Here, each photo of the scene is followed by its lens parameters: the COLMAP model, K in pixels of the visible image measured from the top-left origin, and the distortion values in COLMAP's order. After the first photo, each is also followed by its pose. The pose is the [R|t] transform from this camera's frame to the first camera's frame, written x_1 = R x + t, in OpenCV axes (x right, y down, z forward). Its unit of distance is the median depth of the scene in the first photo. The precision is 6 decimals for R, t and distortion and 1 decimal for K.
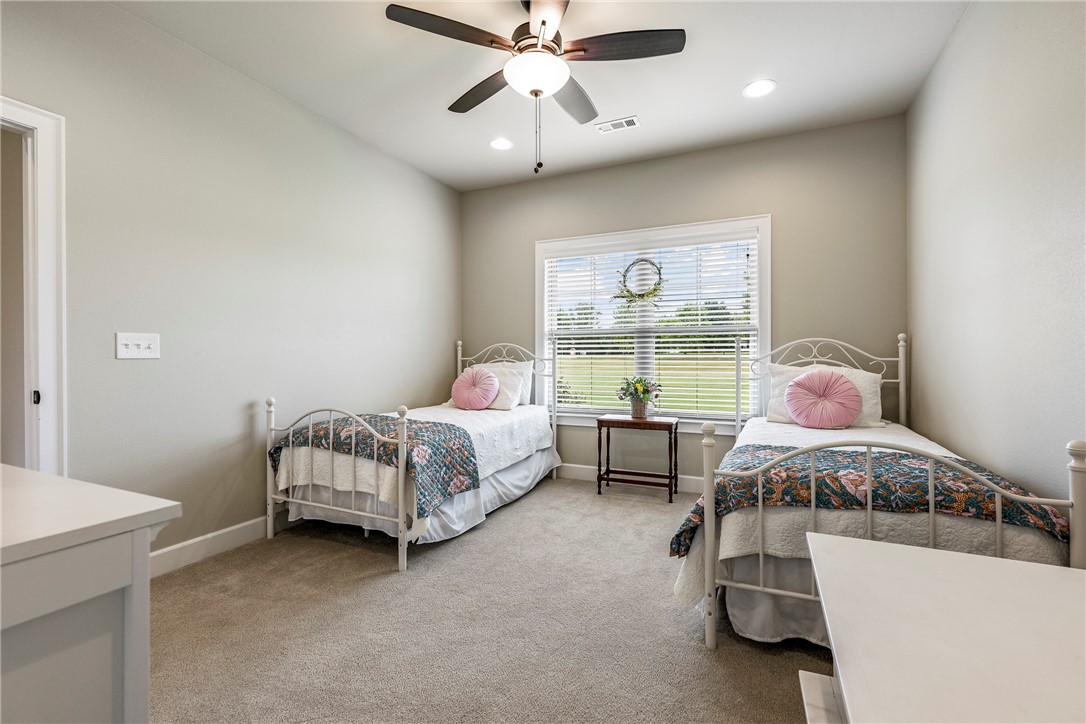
lens RADIAL K [[469.0, 0, 545.2], [0, 469.0, 359.8], [0, 0, 1]] dist [-0.002180, 0.000573]
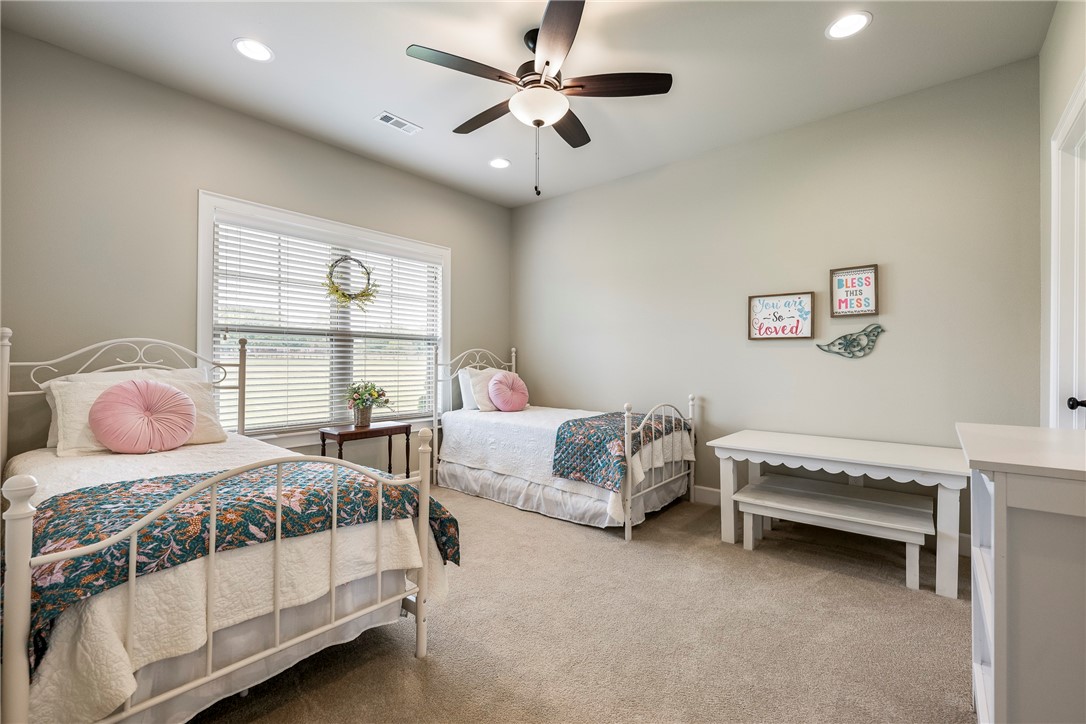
lens RADIAL K [[469.0, 0, 544.9], [0, 469.0, 359.5], [0, 0, 1]] dist [-0.002180, 0.000573]
pose [[0.260833, 0.007400, 0.965356, -0.658619], [0.002345, 0.999963, -0.008299, -0.002623], [-0.965381, 0.004428, 0.260806, 0.424422]]
